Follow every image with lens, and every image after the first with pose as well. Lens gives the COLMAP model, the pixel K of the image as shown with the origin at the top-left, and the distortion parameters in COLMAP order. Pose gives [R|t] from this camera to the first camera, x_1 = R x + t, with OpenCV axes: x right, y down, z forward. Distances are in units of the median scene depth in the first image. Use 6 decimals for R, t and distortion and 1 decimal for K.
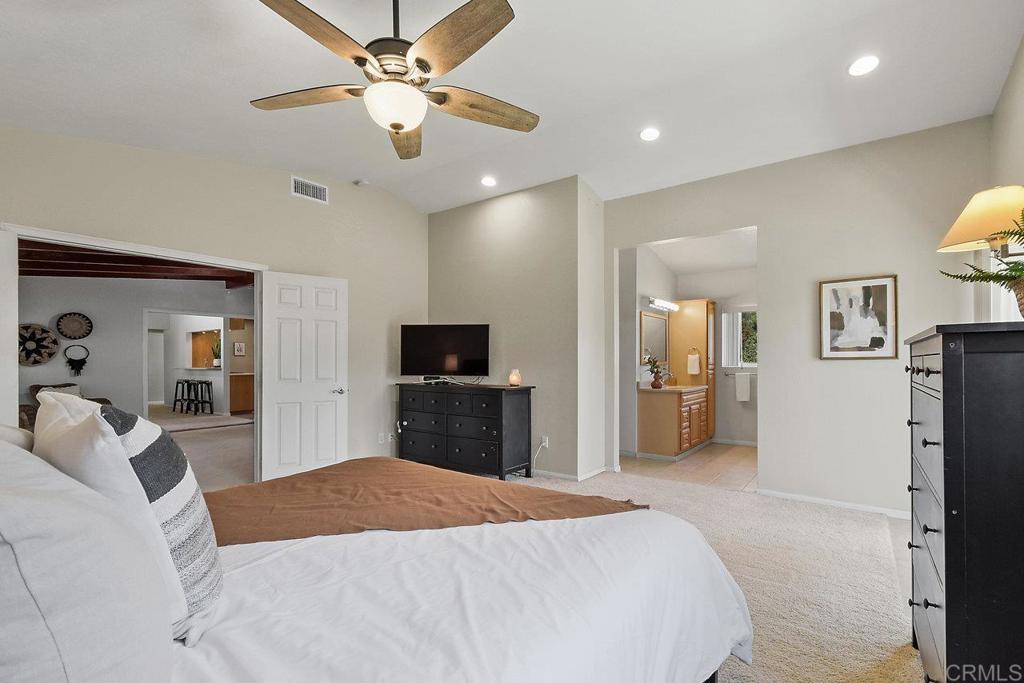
lens RADIAL K [[465.9, 0, 529.4], [0, 465.9, 360.2], [0, 0, 1]] dist [0.000955, -0.000610]
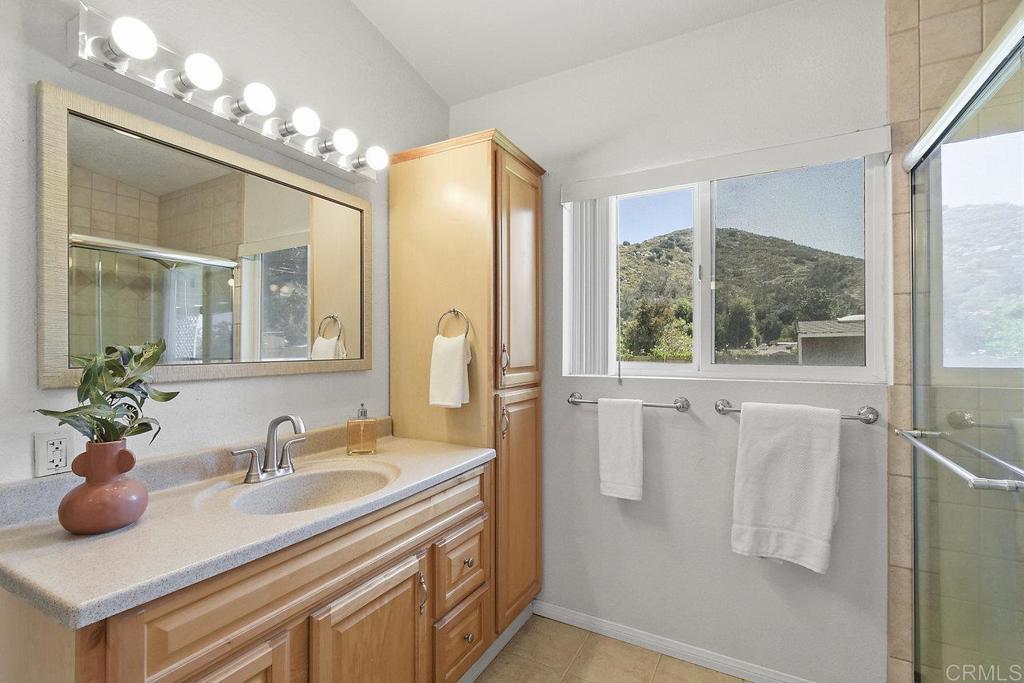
lens RADIAL K [[465.9, 0, 510.7], [0, 465.9, 342.9], [0, 0, 1]] dist [0.000955, -0.000610]
pose [[0.995132, -0.002805, 0.098511, 0.358997], [0.002948, 0.999995, -0.001314, -0.007280], [-0.098507, 0.001598, 0.995135, 0.714606]]
